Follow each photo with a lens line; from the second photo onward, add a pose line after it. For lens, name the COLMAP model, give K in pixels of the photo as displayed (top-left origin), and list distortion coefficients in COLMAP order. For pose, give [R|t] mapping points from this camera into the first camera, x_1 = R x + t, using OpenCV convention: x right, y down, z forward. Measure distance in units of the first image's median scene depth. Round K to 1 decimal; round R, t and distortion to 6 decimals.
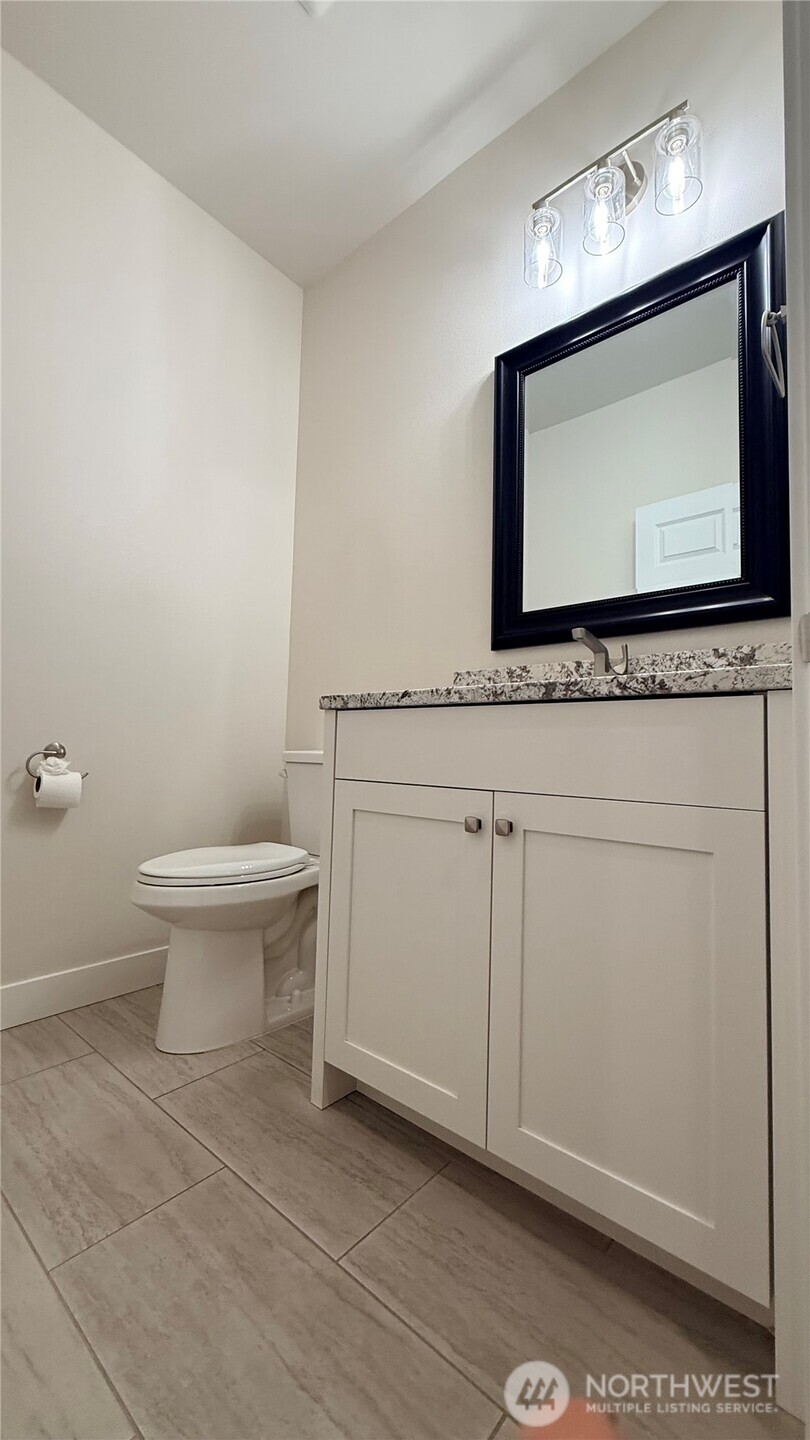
lens RADIAL K [[574.4, 0, 401.1], [0, 574.4, 671.1], [0, 0, 1]] dist [-0.000180, -0.000154]
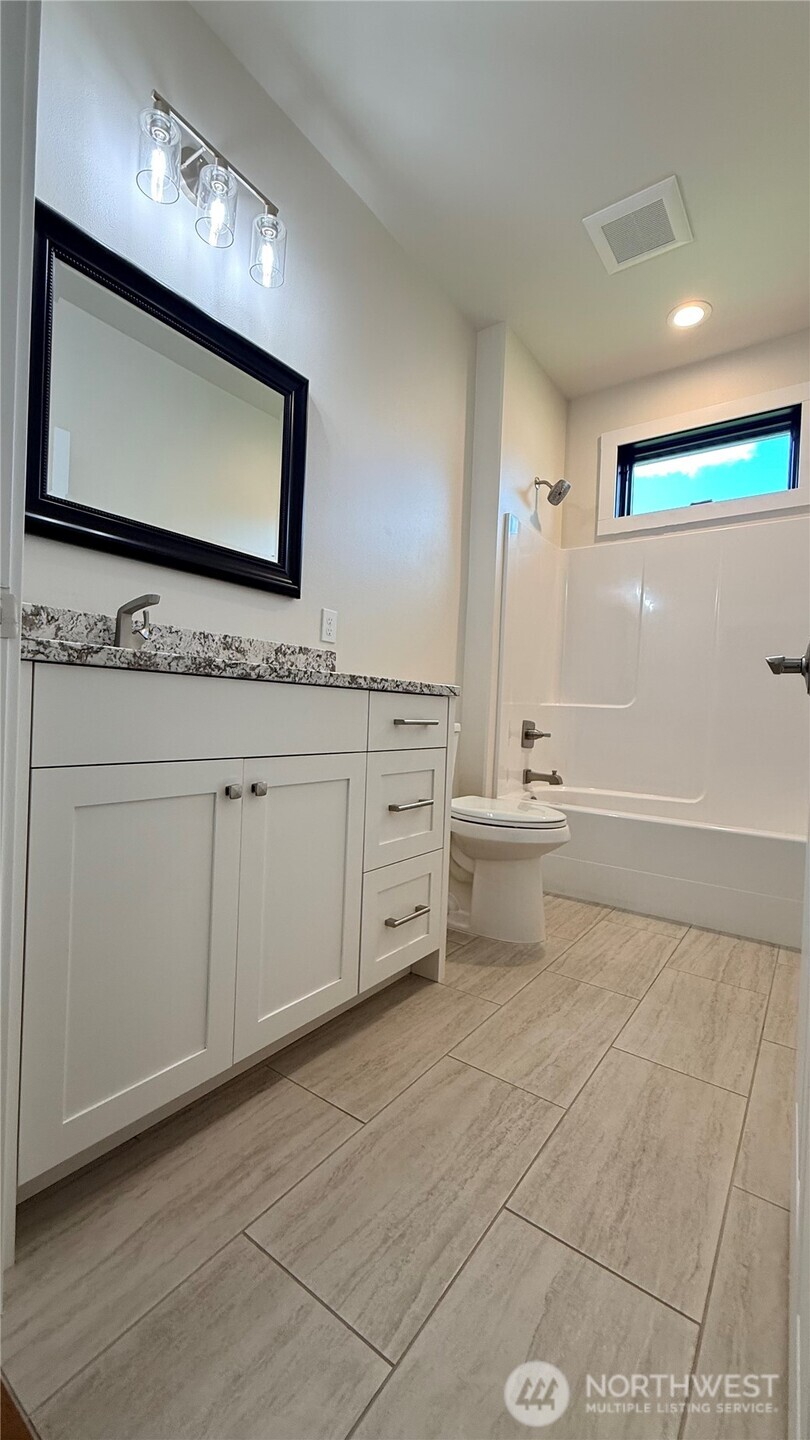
lens RADIAL K [[575.1, 0, 405.0], [0, 575.1, 720.0], [0, 0, 1]] dist [0.000463, -0.000494]
pose [[-0.095023, -0.015529, 0.995354, -1.206490], [-0.149084, 0.988824, 0.001195, 0.113870], [-0.984248, -0.148278, -0.096276, 1.031075]]
